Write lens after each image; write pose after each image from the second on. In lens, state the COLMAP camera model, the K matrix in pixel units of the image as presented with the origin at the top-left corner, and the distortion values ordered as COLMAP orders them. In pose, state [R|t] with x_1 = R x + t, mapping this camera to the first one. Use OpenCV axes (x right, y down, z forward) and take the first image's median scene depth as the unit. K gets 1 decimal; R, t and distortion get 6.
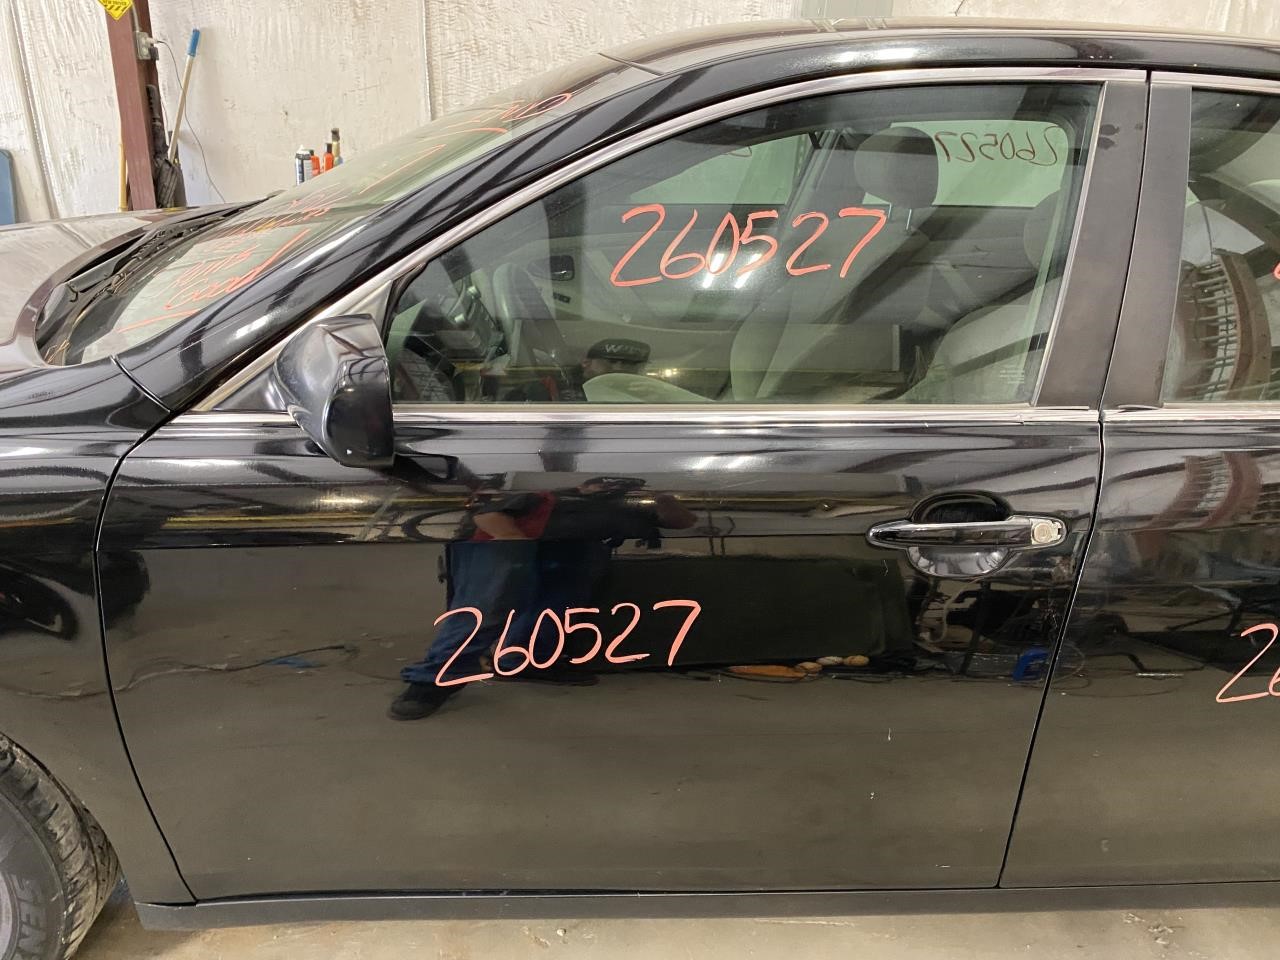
lens RADIAL K [[1003.0, 0, 646.1], [0, 1003.0, 485.6], [0, 0, 1]] dist [0.031939, -0.030572]
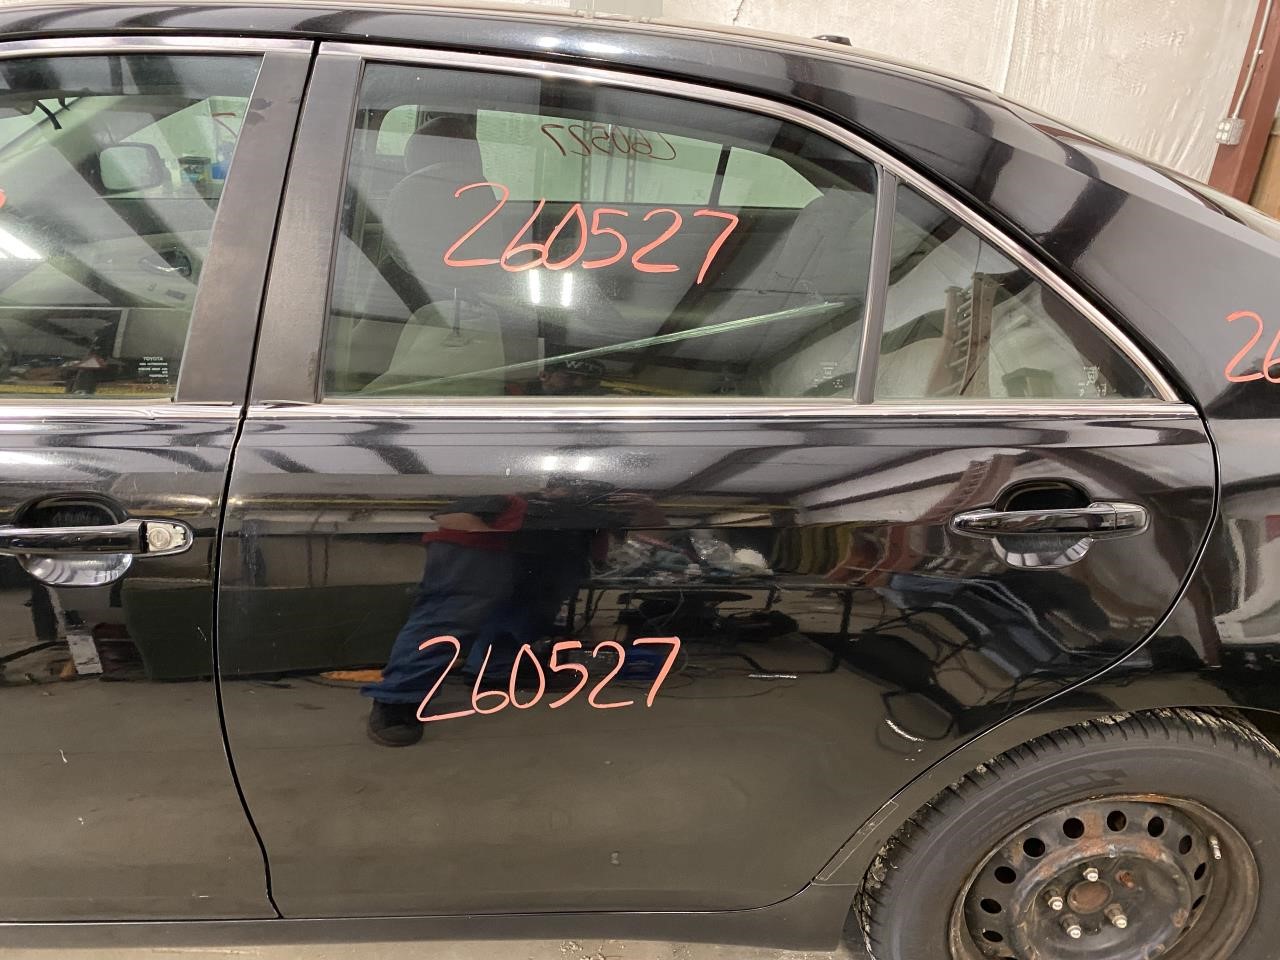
lens RADIAL K [[1003.0, 0, 632.1], [0, 1003.0, 477.4], [0, 0, 1]] dist [0.031939, -0.030572]
pose [[0.999903, 0.007049, -0.011993, 0.757462], [-0.007198, 0.999896, -0.012462, -0.000213], [0.011904, 0.012548, 0.999850, 0.076296]]
